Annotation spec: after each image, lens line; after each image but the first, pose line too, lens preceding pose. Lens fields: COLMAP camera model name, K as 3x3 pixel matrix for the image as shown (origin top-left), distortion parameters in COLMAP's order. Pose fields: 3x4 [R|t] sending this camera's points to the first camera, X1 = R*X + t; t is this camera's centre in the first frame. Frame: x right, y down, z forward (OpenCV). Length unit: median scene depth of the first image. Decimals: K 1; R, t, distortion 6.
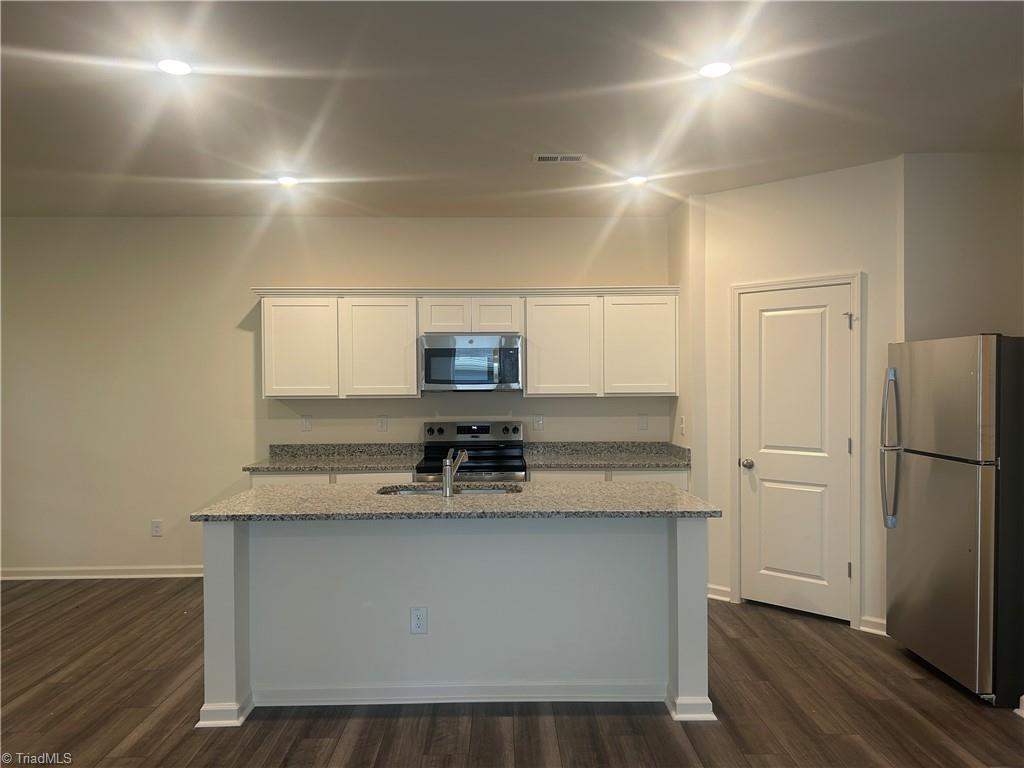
lens RADIAL K [[762.8, 0, 512.0], [0, 762.8, 384.0], [0, 0, 1]] dist [0.095332, -0.118176]
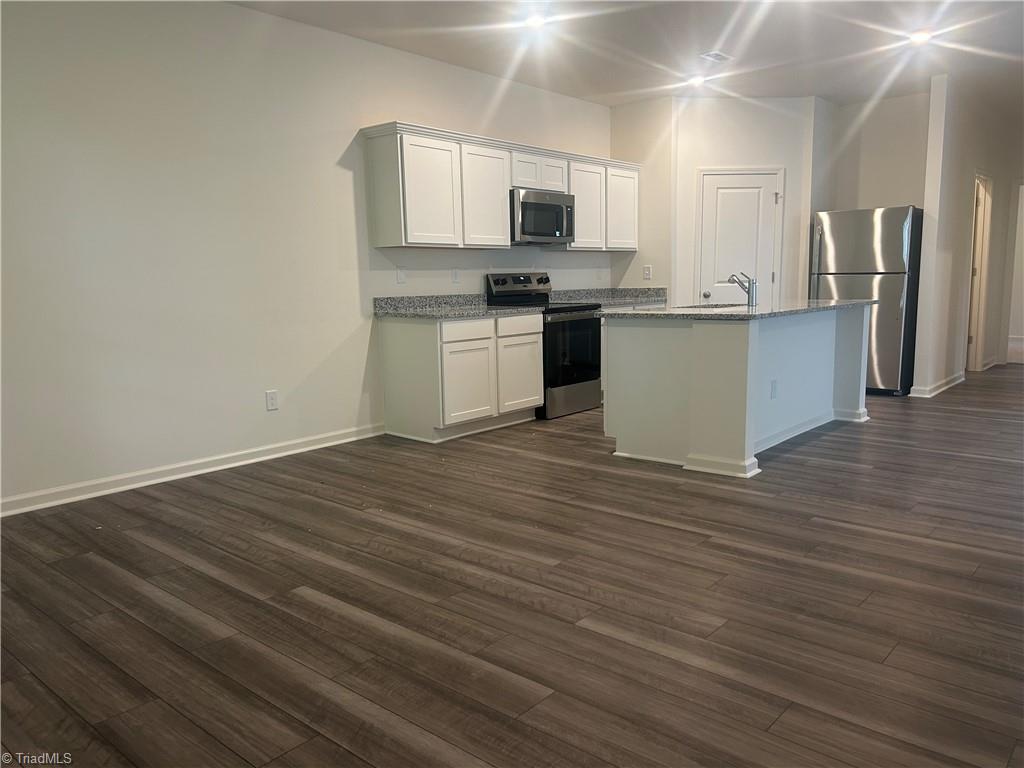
lens RADIAL K [[762.8, 0, 512.0], [0, 762.8, 384.0], [0, 0, 1]] dist [0.095332, -0.118176]
pose [[0.660412, -0.110773, 0.742688, -1.046987], [0.014555, 0.990762, 0.134831, 0.068672], [-0.750763, -0.078234, 0.655923, 0.298755]]
